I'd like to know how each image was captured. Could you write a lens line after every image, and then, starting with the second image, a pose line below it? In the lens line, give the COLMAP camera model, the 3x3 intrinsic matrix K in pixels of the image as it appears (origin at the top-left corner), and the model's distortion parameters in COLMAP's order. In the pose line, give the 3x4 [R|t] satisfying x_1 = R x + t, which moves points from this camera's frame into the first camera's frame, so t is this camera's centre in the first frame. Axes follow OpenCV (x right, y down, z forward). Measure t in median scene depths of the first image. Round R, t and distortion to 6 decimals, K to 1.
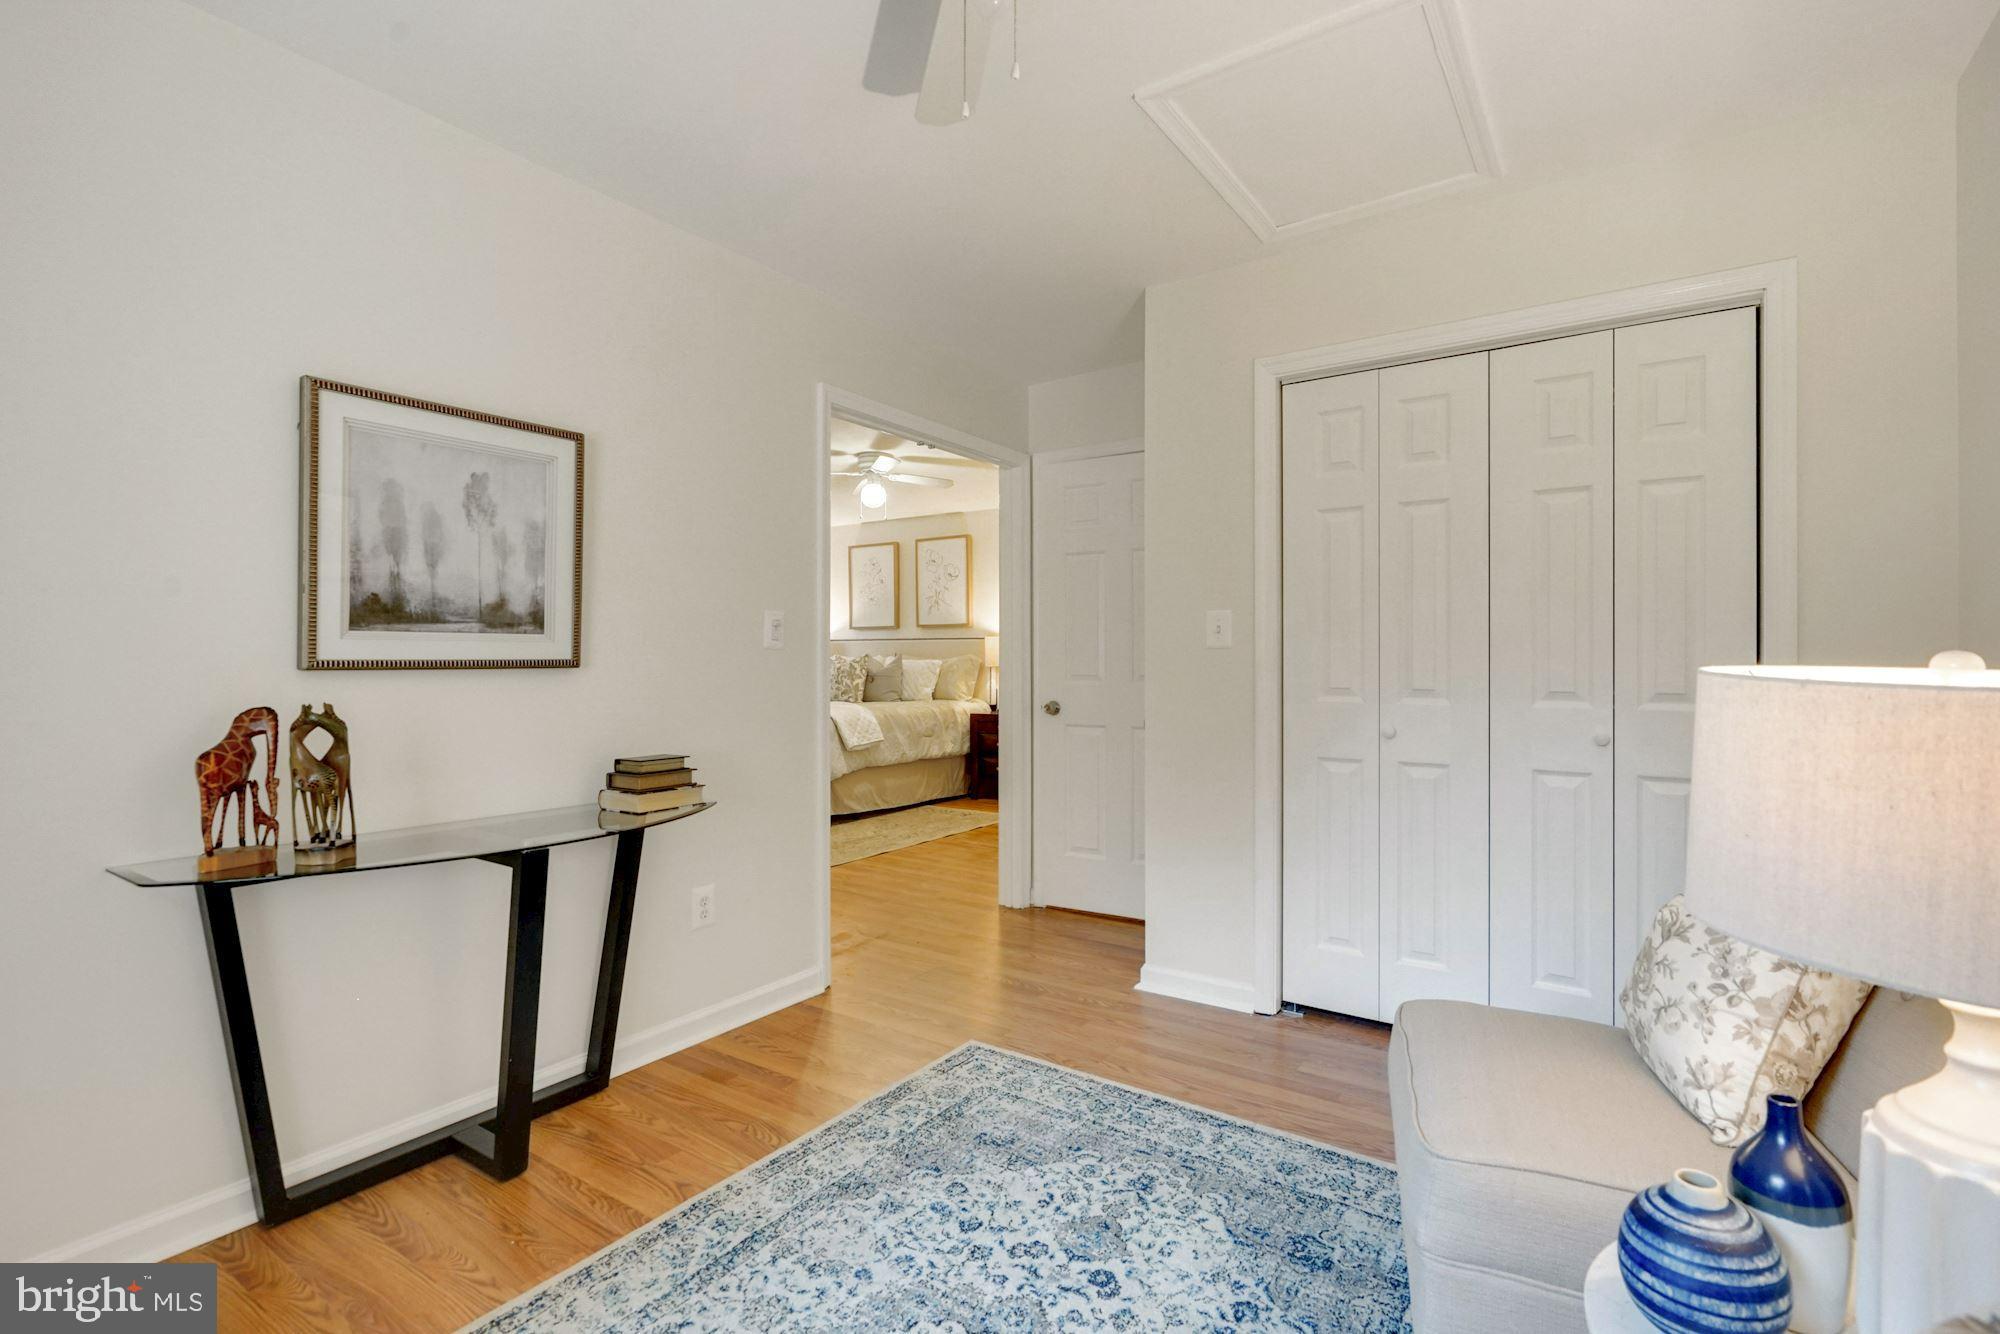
lens RADIAL K [[916.5, 0, 1011.1], [0, 916.5, 666.3], [0, 0, 1]] dist [-0.031180, 0.004090]
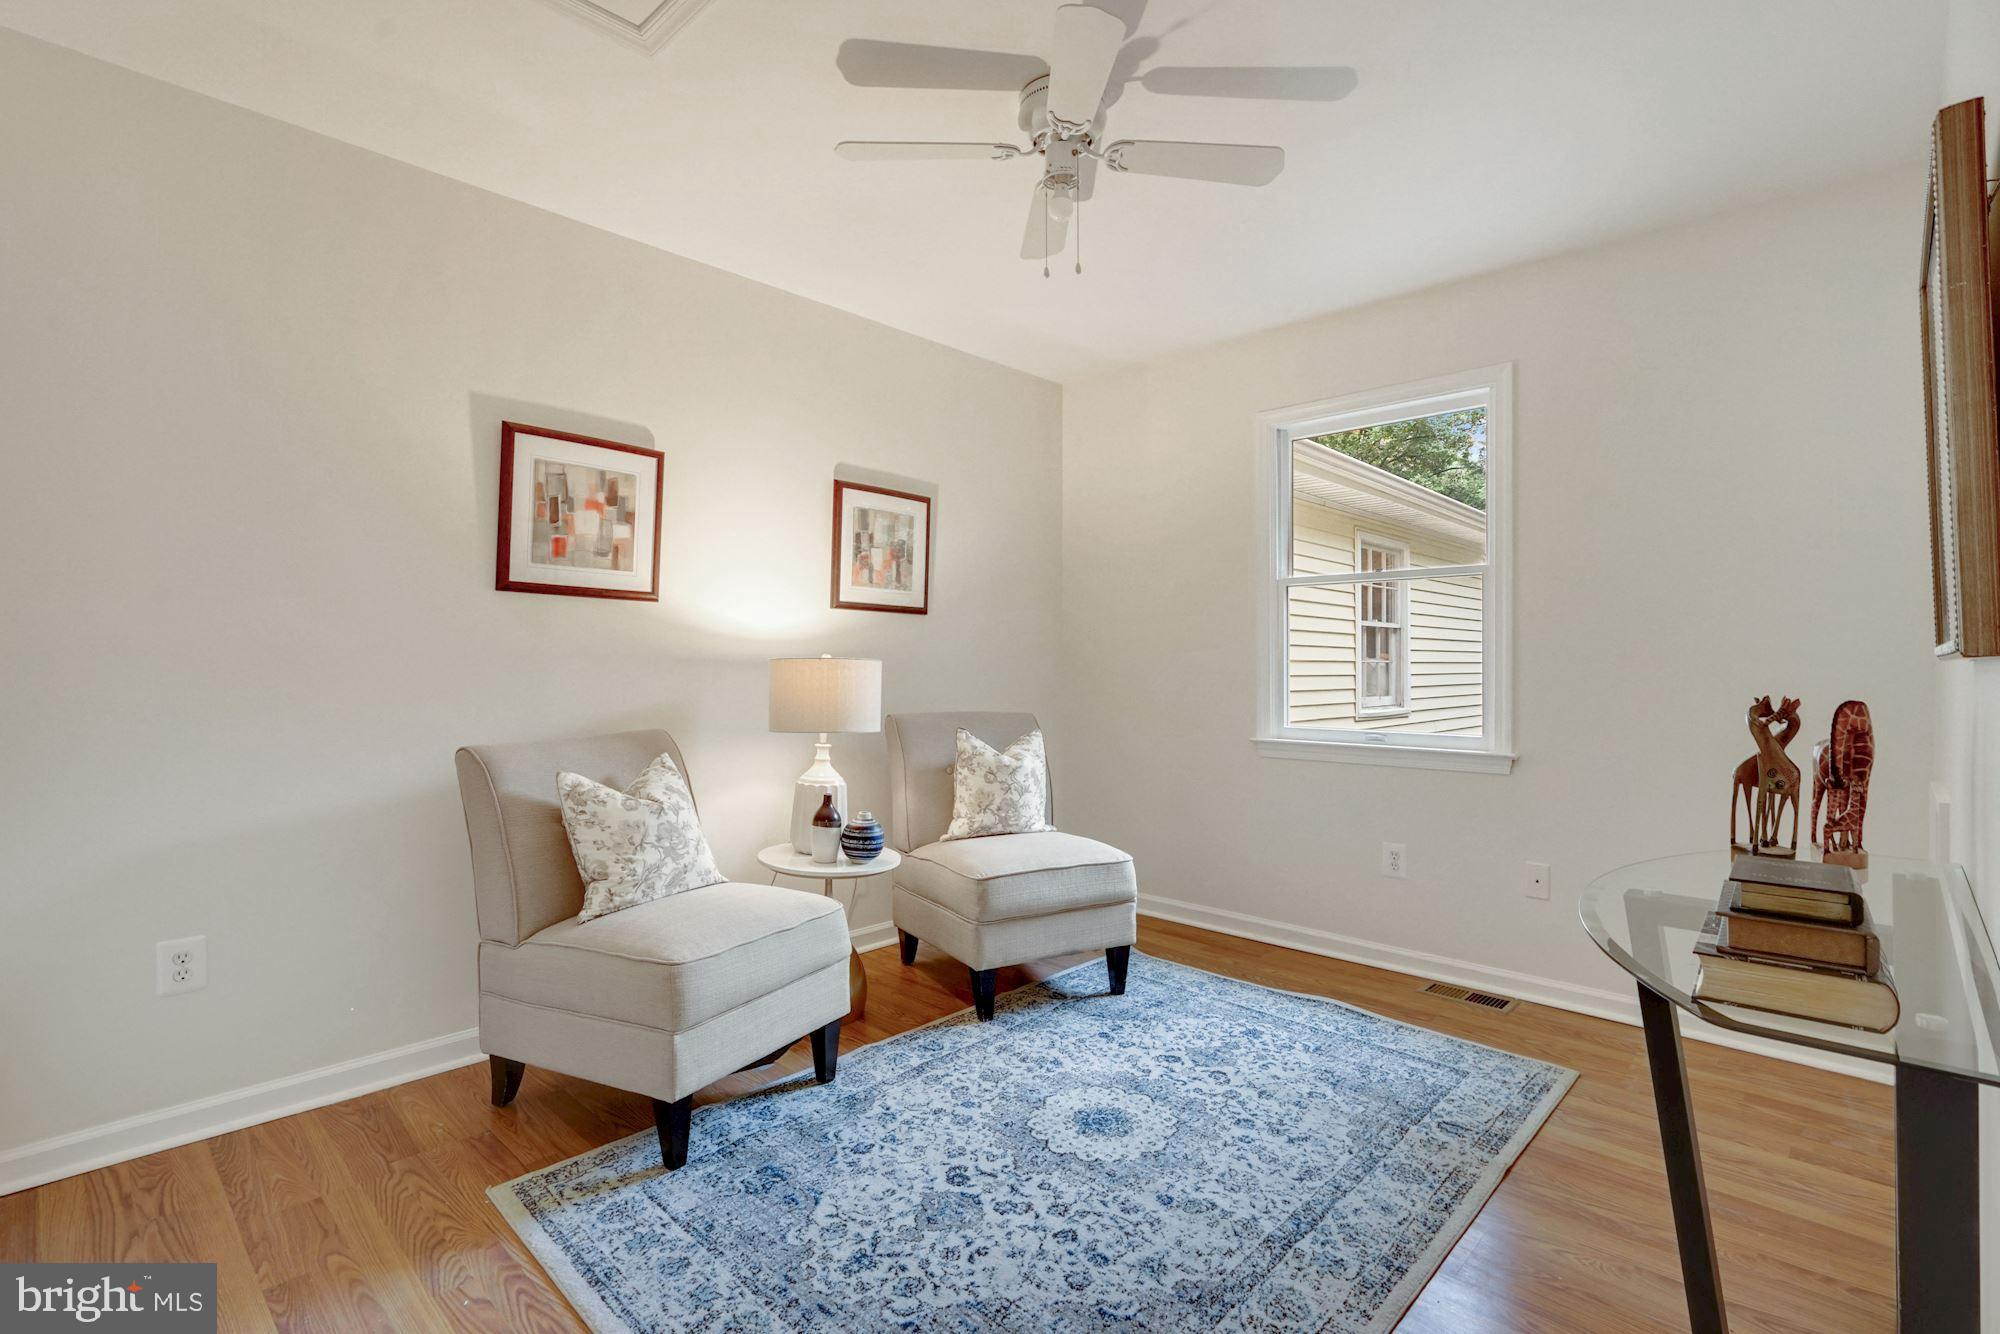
lens RADIAL K [[916.5, 0, 995.8], [0, 916.5, 667.4], [0, 0, 1]] dist [-0.031180, 0.004090]
pose [[-0.984653, -0.000387, 0.174524, -0.140586], [0.001064, 0.999966, 0.008219, 0.003845], [-0.174521, 0.008278, -0.984619, 1.969964]]
